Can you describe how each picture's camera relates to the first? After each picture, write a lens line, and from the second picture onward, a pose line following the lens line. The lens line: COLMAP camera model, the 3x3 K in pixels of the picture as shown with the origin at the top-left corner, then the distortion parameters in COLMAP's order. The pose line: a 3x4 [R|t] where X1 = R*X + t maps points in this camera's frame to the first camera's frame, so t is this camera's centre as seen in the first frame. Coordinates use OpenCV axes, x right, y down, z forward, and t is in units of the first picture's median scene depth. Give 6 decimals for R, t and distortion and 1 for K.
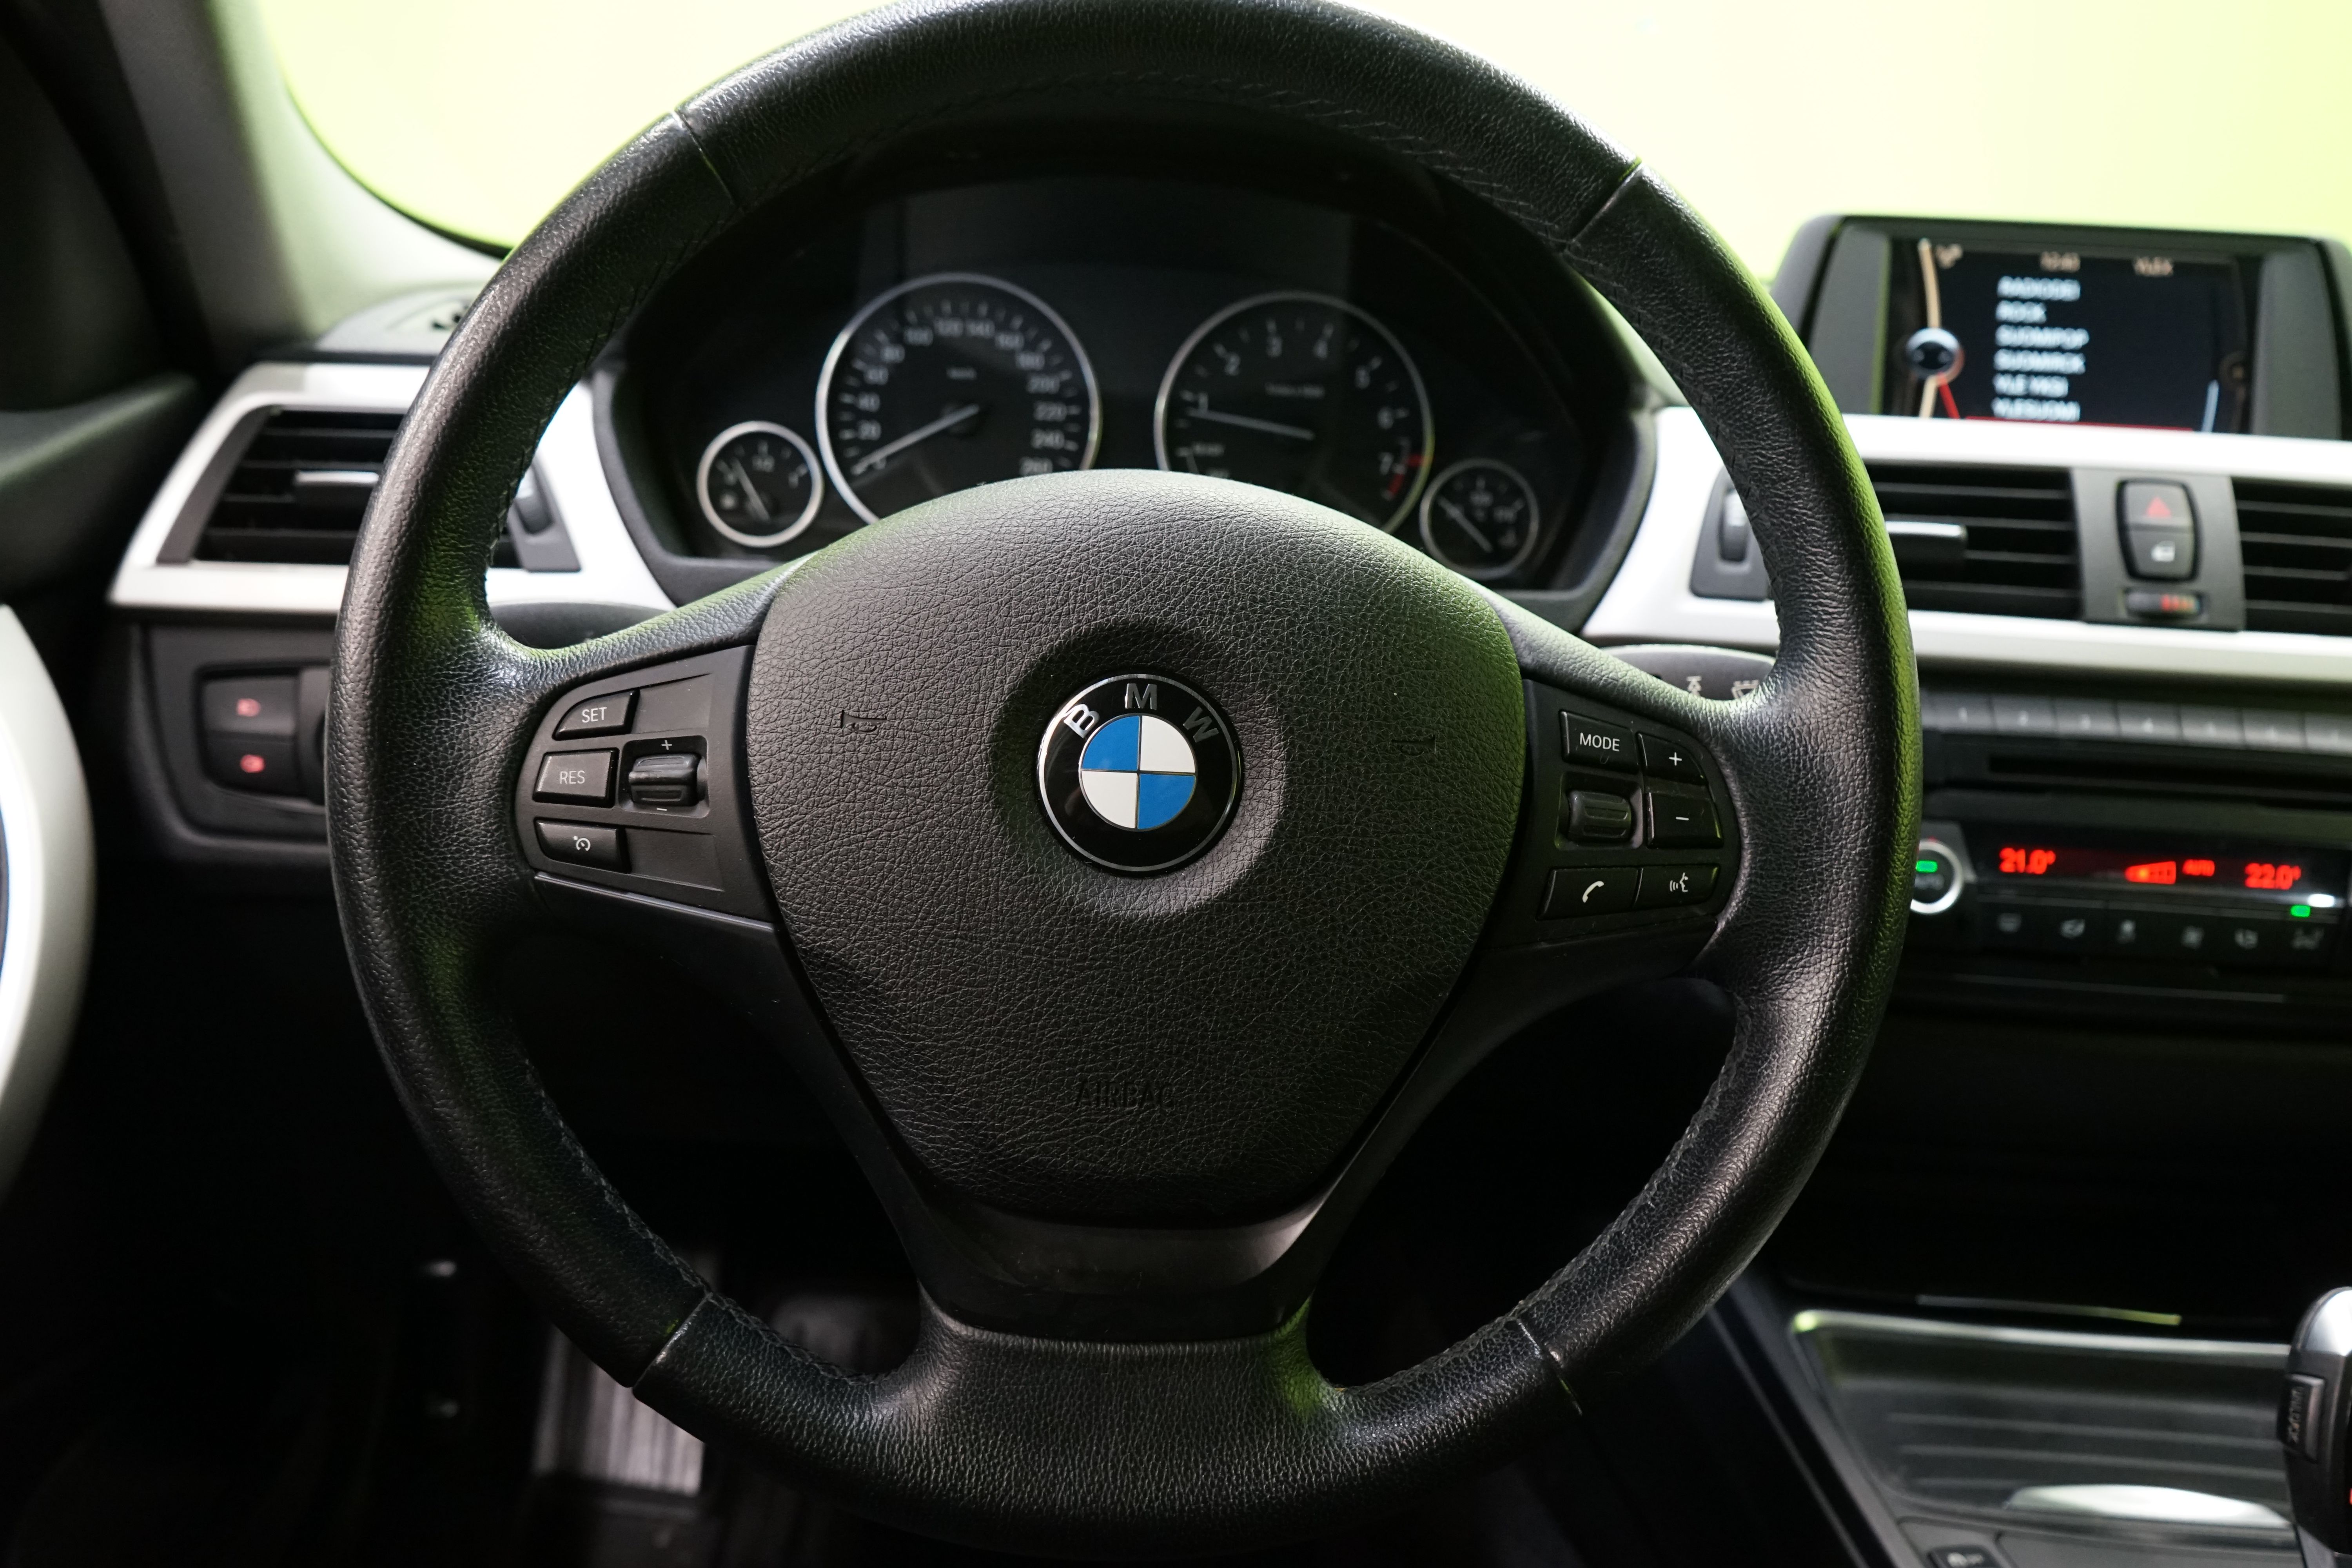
lens RADIAL K [[1943.1, 0, 1178.5], [0, 1943.1, 780.6], [0, 0, 1]] dist [0.009623, 0.001736]
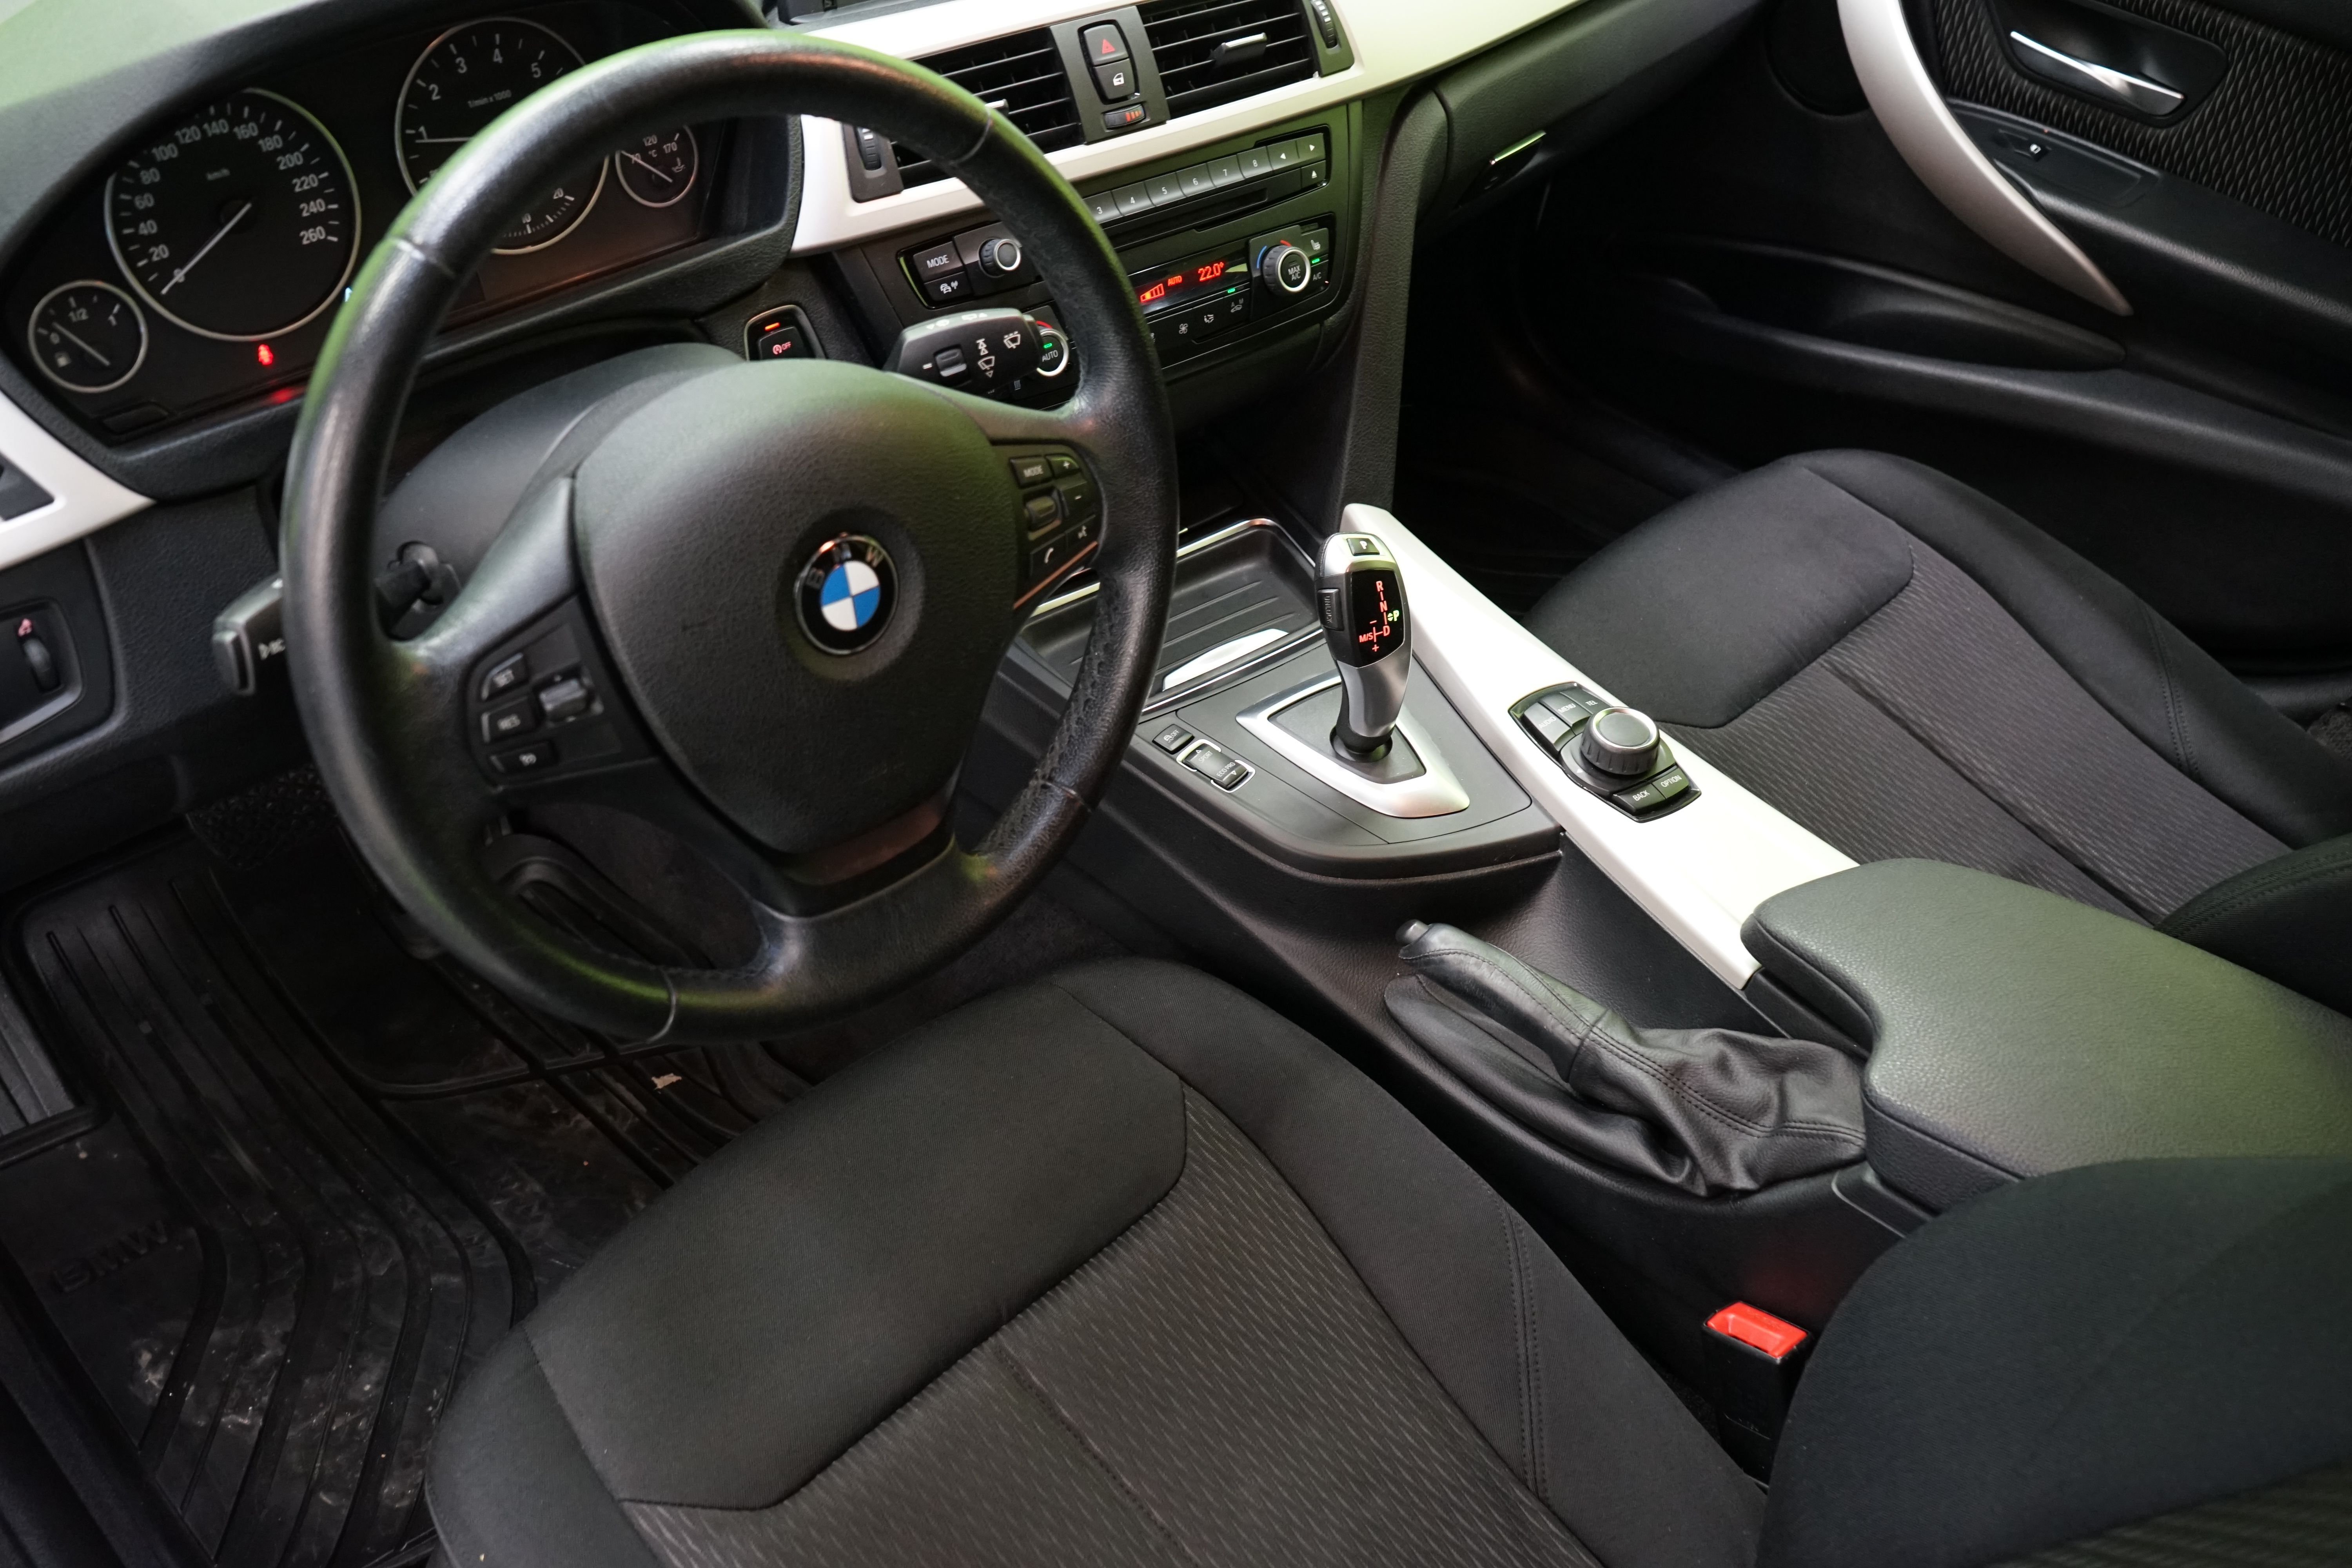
lens RADIAL K [[2090.5, 0, 1174.6], [0, 2090.5, 786.0], [0, 0, 1]] dist [-0.002608, -0.005813]
pose [[0.751061, -0.440094, 0.492164, -0.467070], [0.176845, 0.852298, 0.492253, -0.426243], [-0.636108, -0.282675, 0.717956, -0.305806]]
